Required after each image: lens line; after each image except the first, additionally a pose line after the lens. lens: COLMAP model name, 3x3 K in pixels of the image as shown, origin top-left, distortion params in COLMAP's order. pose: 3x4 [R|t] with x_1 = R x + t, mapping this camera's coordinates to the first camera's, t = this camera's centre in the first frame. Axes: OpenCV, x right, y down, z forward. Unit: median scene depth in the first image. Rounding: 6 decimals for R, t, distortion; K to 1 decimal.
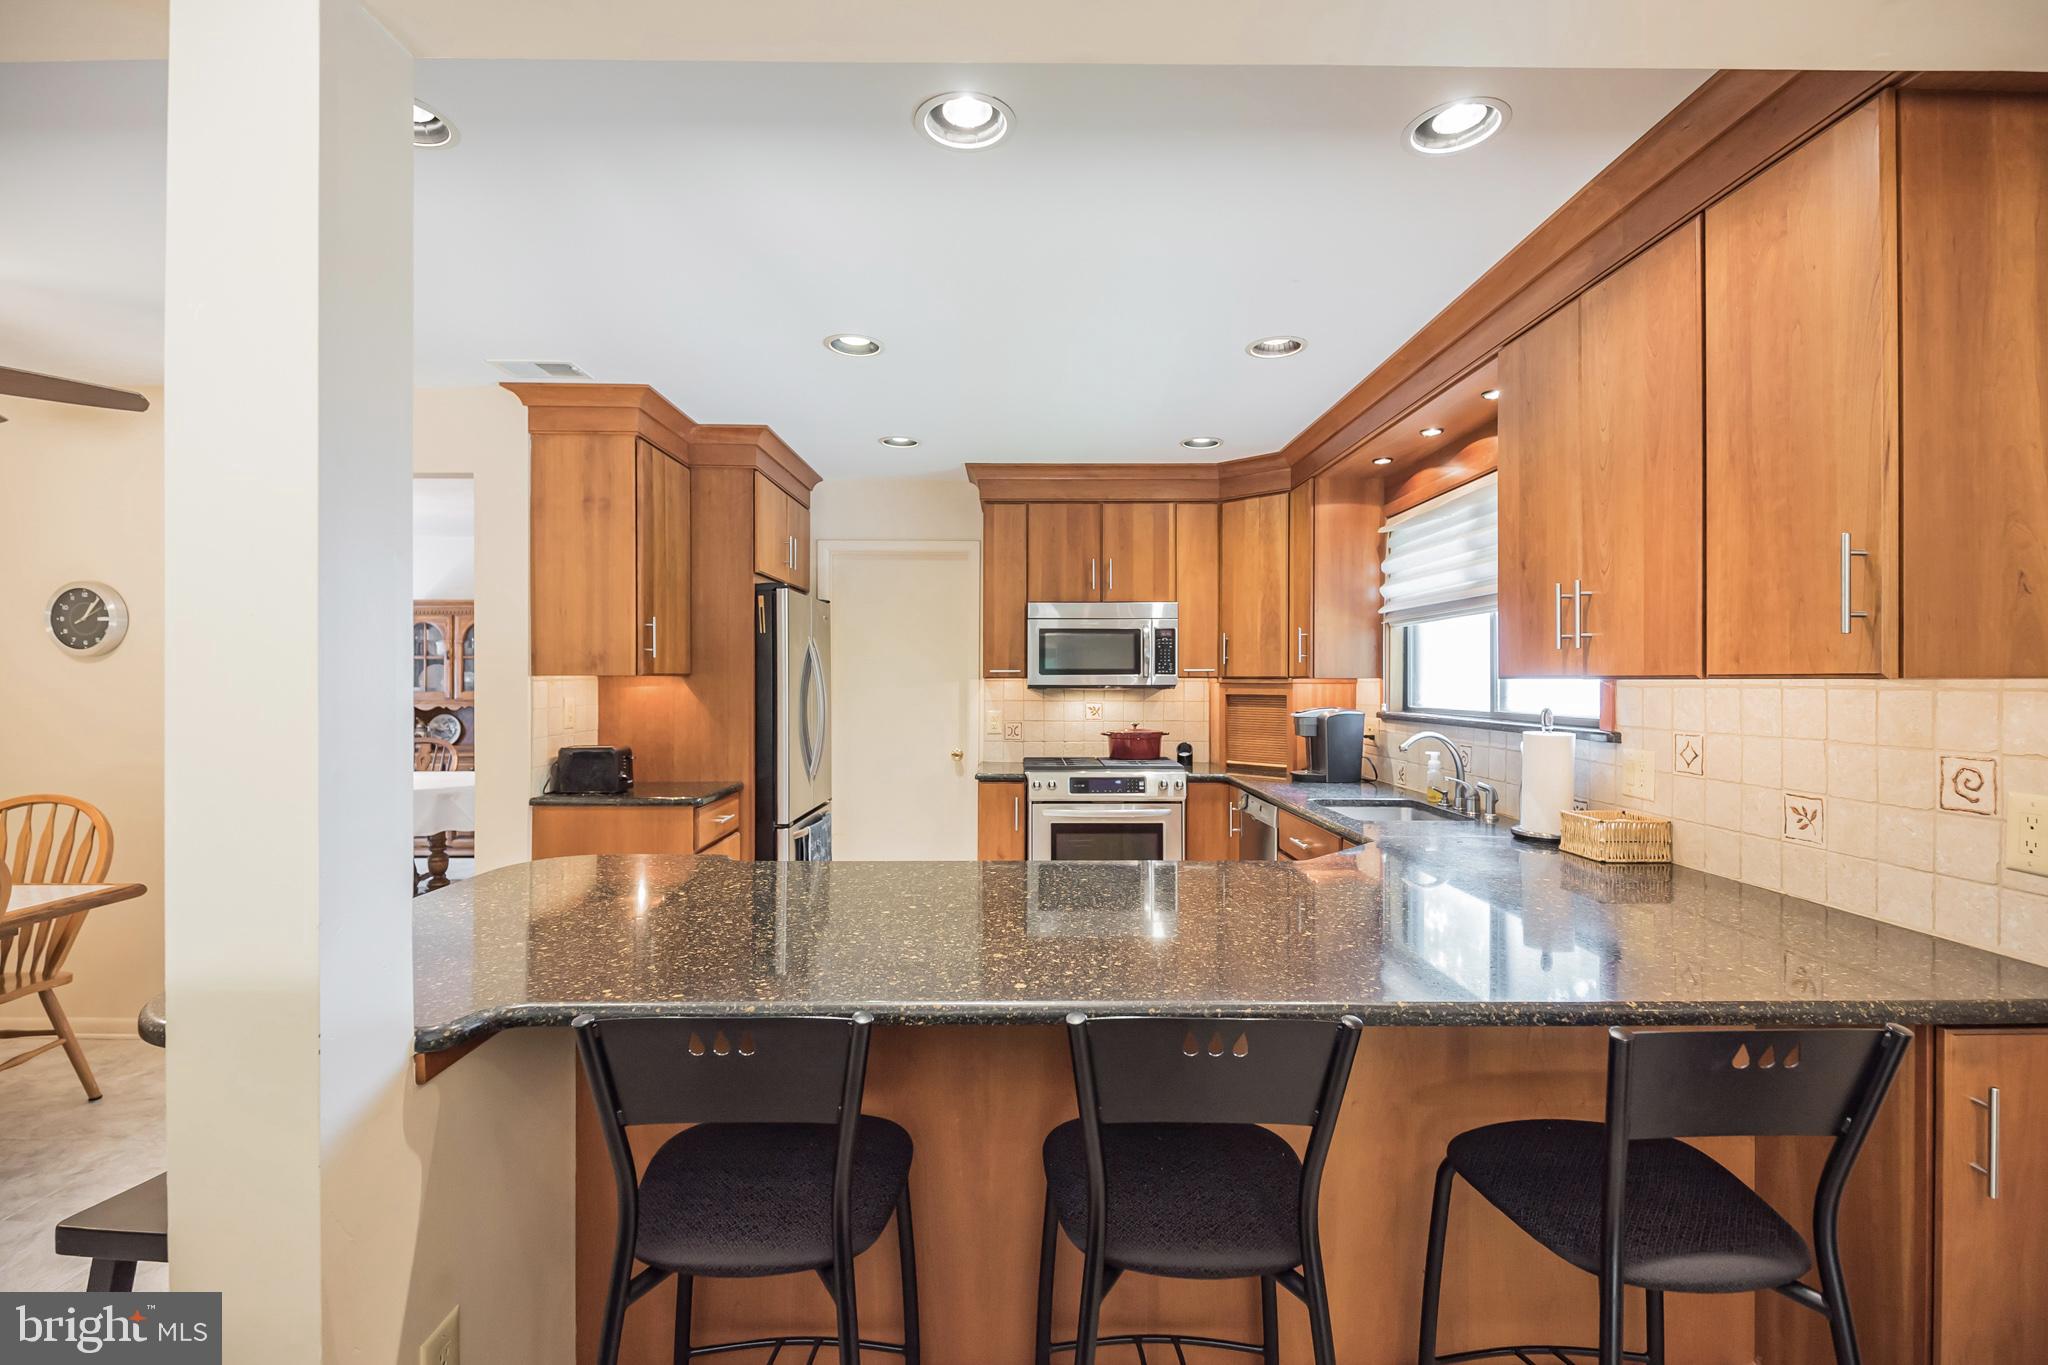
lens RADIAL K [[948.6, 0, 1024.0], [0, 948.6, 682.5], [0, 0, 1]] dist [0.049334, -0.000095]
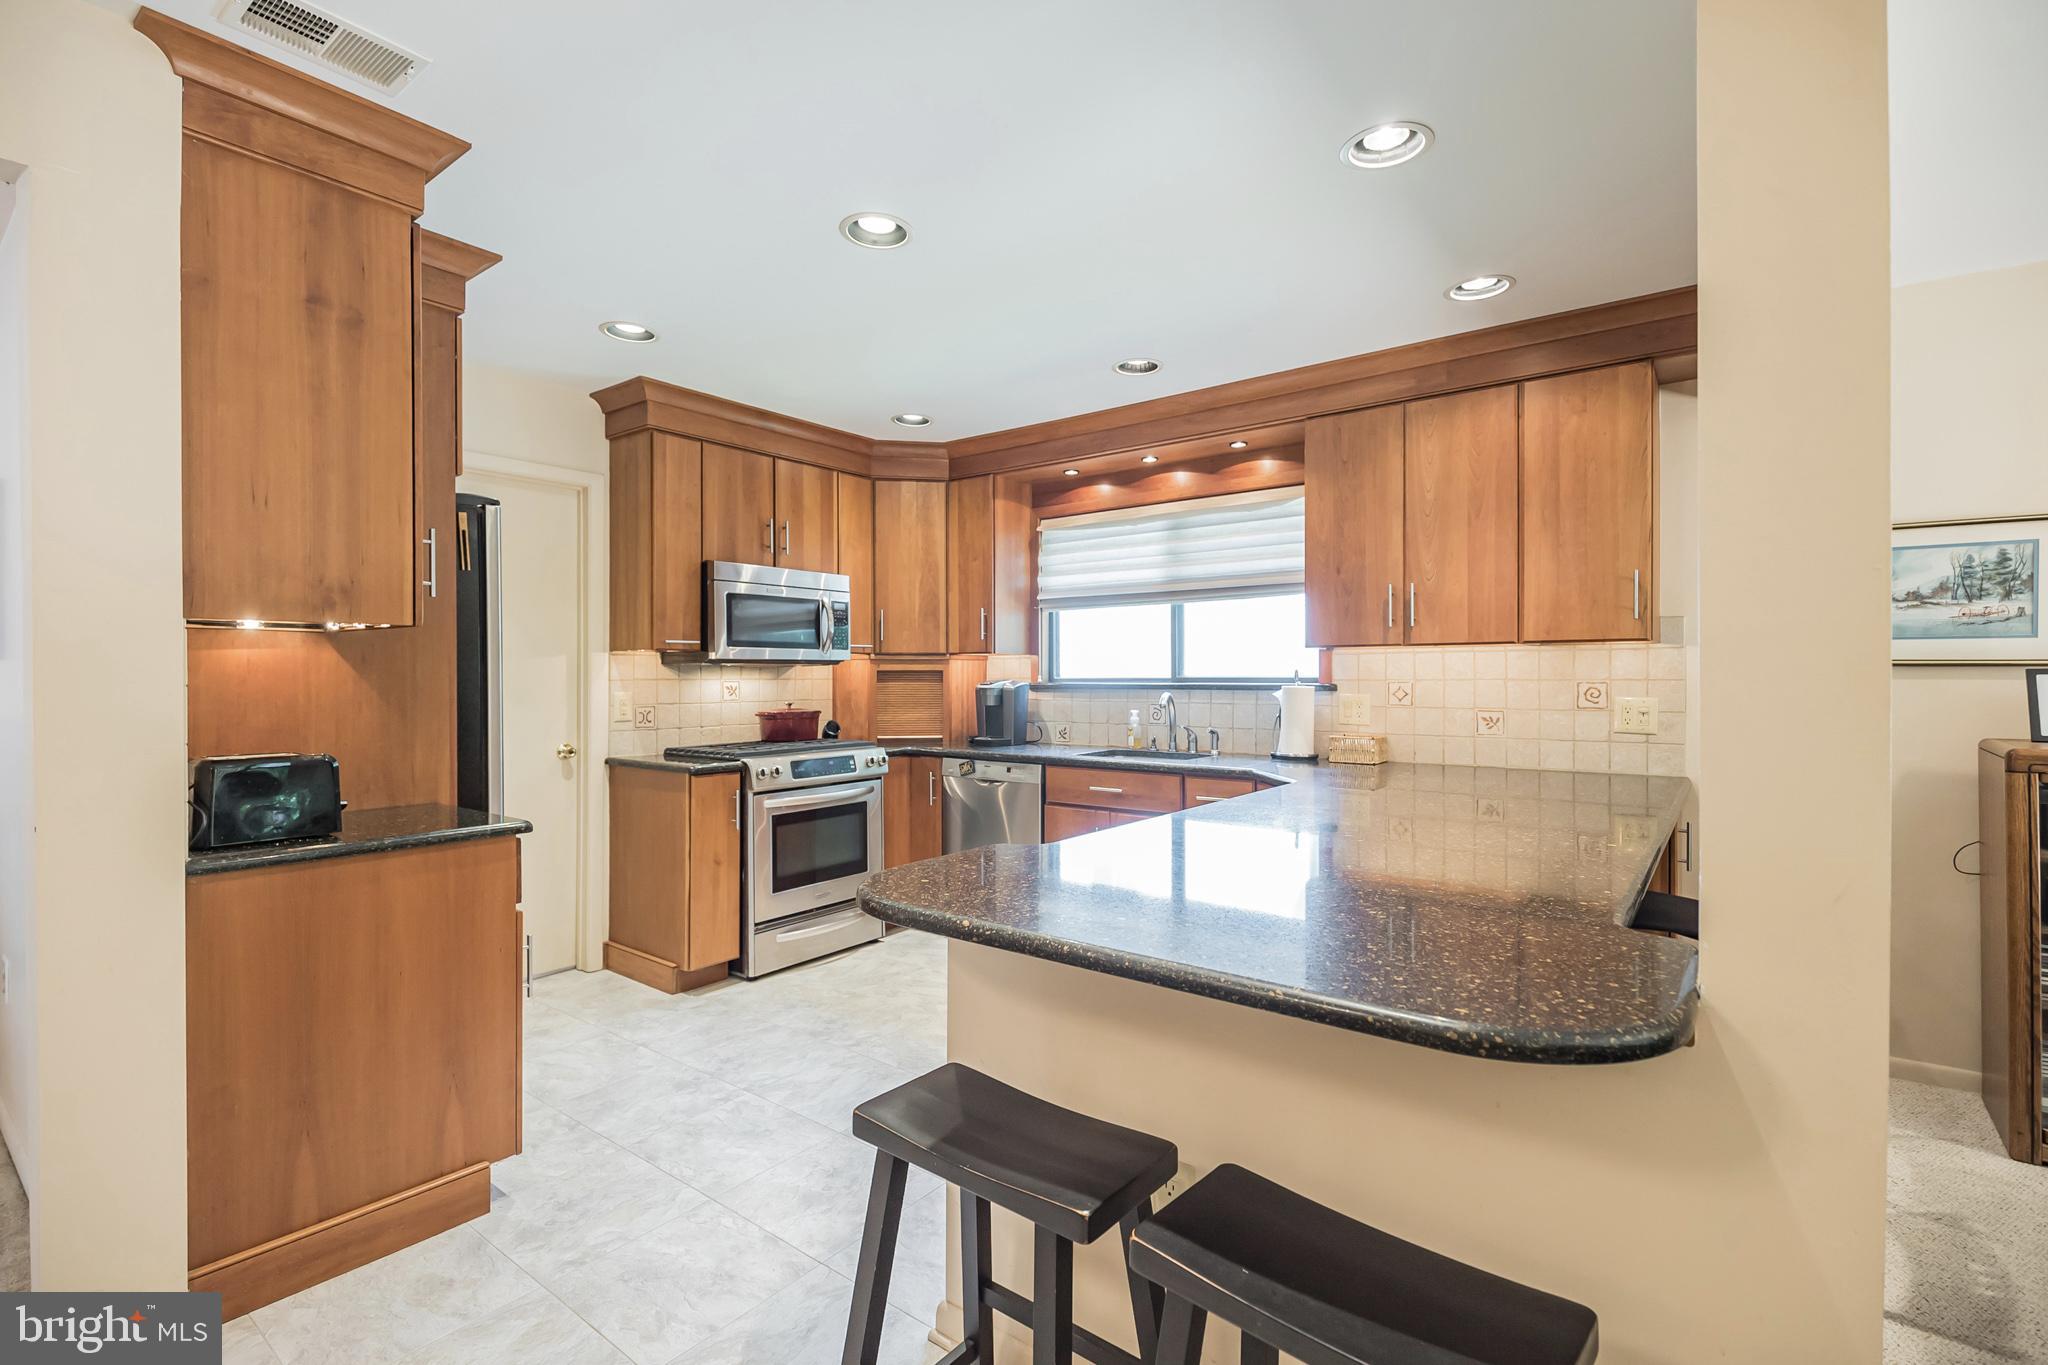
lens RADIAL K [[947.8, 0, 1024.0], [0, 947.8, 682.5], [0, 0, 1]] dist [0.025124, -0.000081]
pose [[0.604861, -0.008978, 0.796281, -0.528721], [0.006530, 0.999959, 0.006315, 0.021349], [-0.796304, 0.001380, 0.604895, 0.283136]]
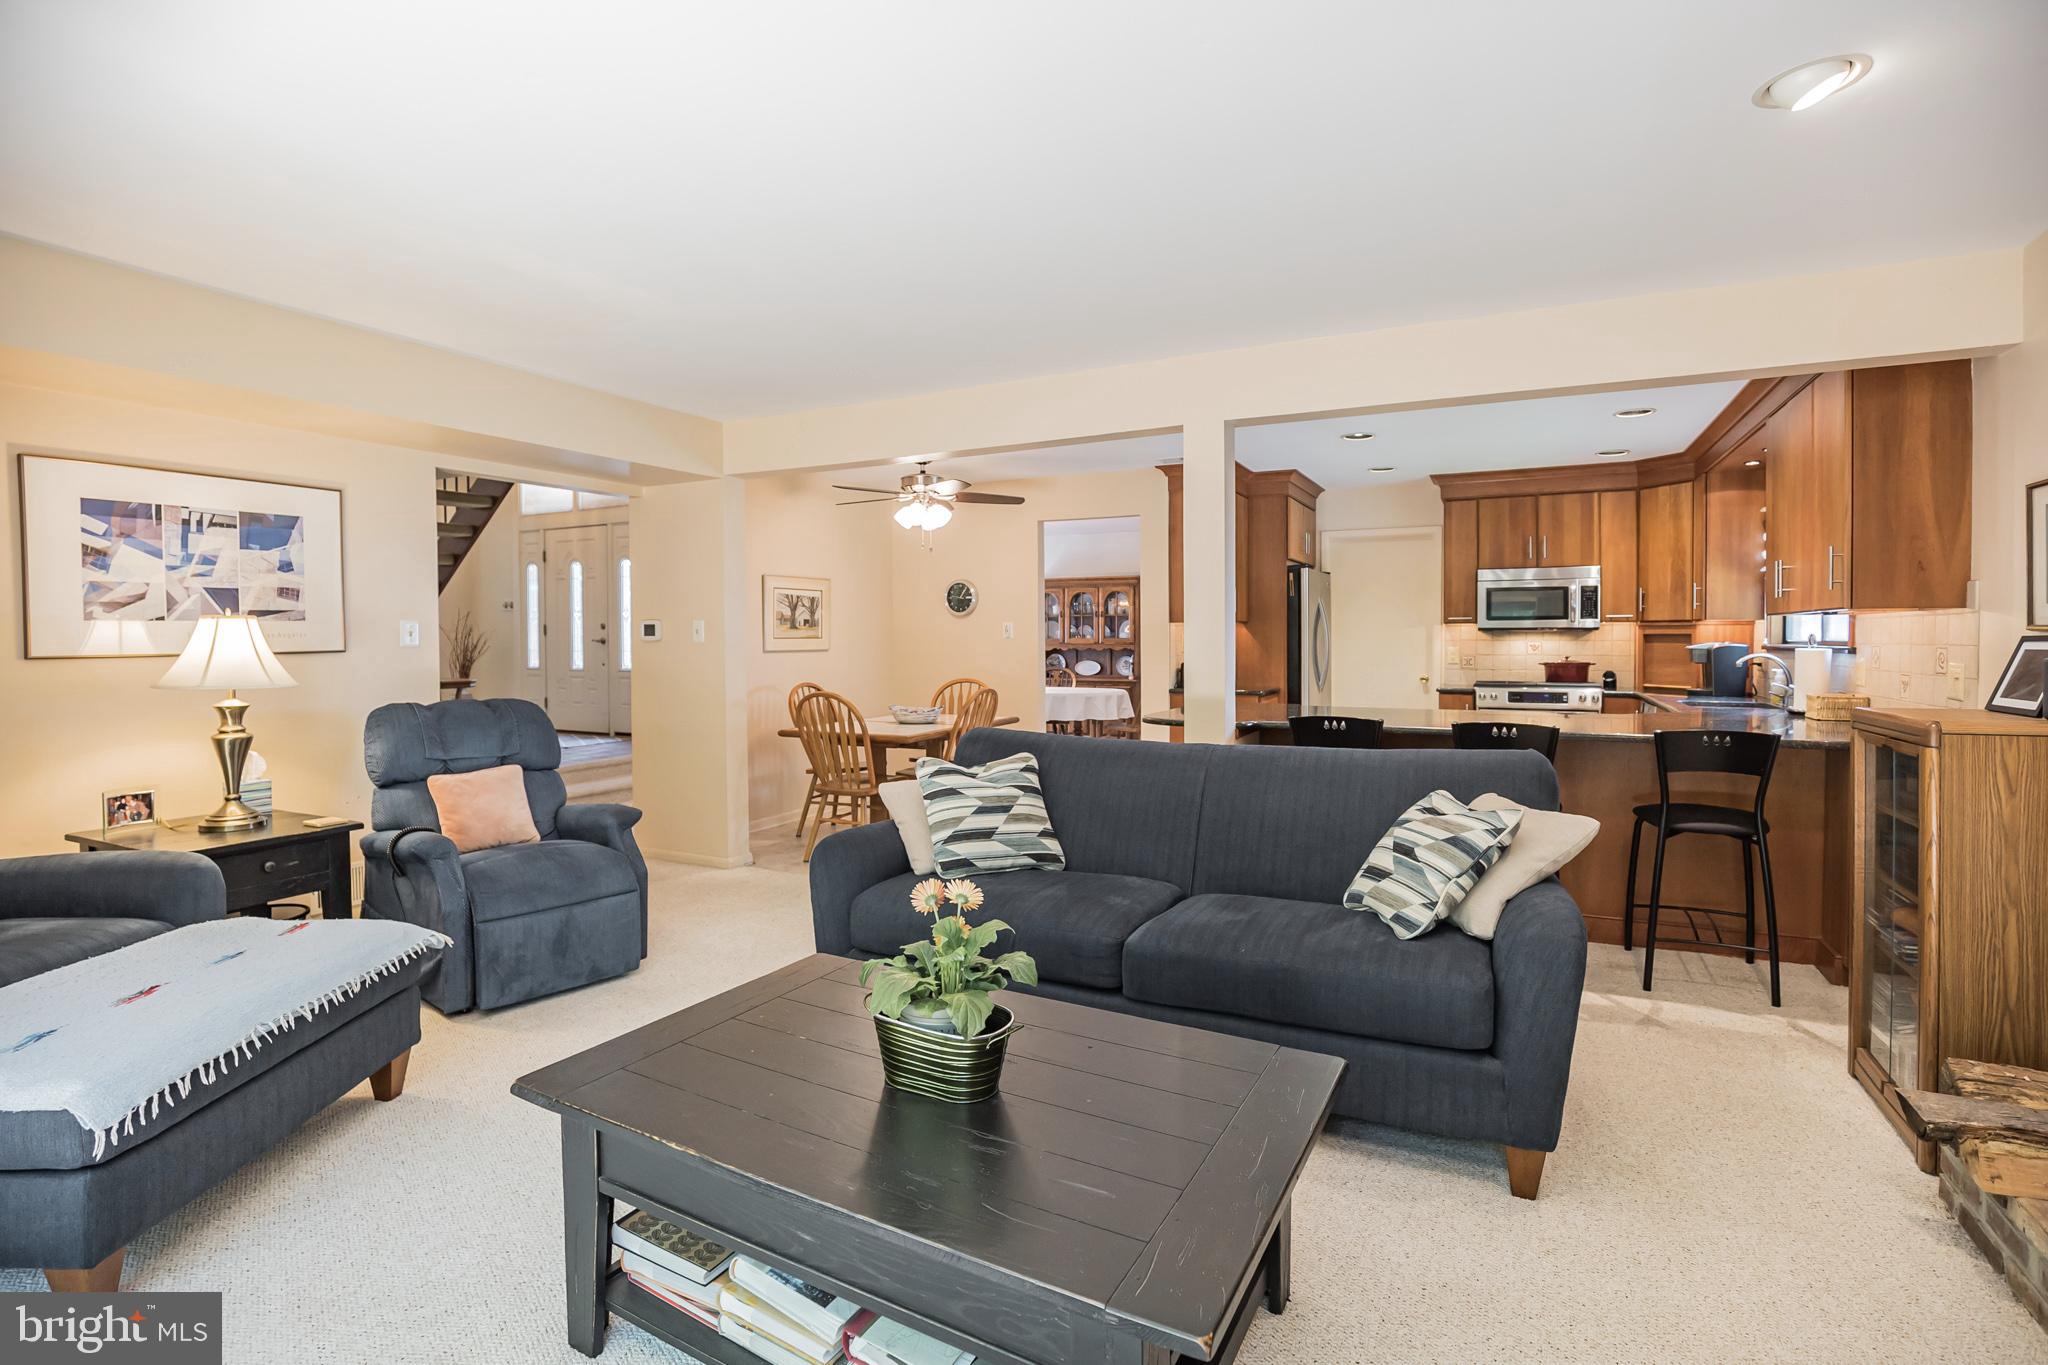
lens RADIAL K [[982.0, 0, 957.1], [0, 982.0, 652.9], [0, 0, 1]] dist [-0.033752, -0.000246]
pose [[0.862834, 0.005311, -0.505459, 0.071452], [0.000032, 0.999944, 0.010561, 0.025944], [0.505487, -0.009128, 0.862786, -0.683694]]
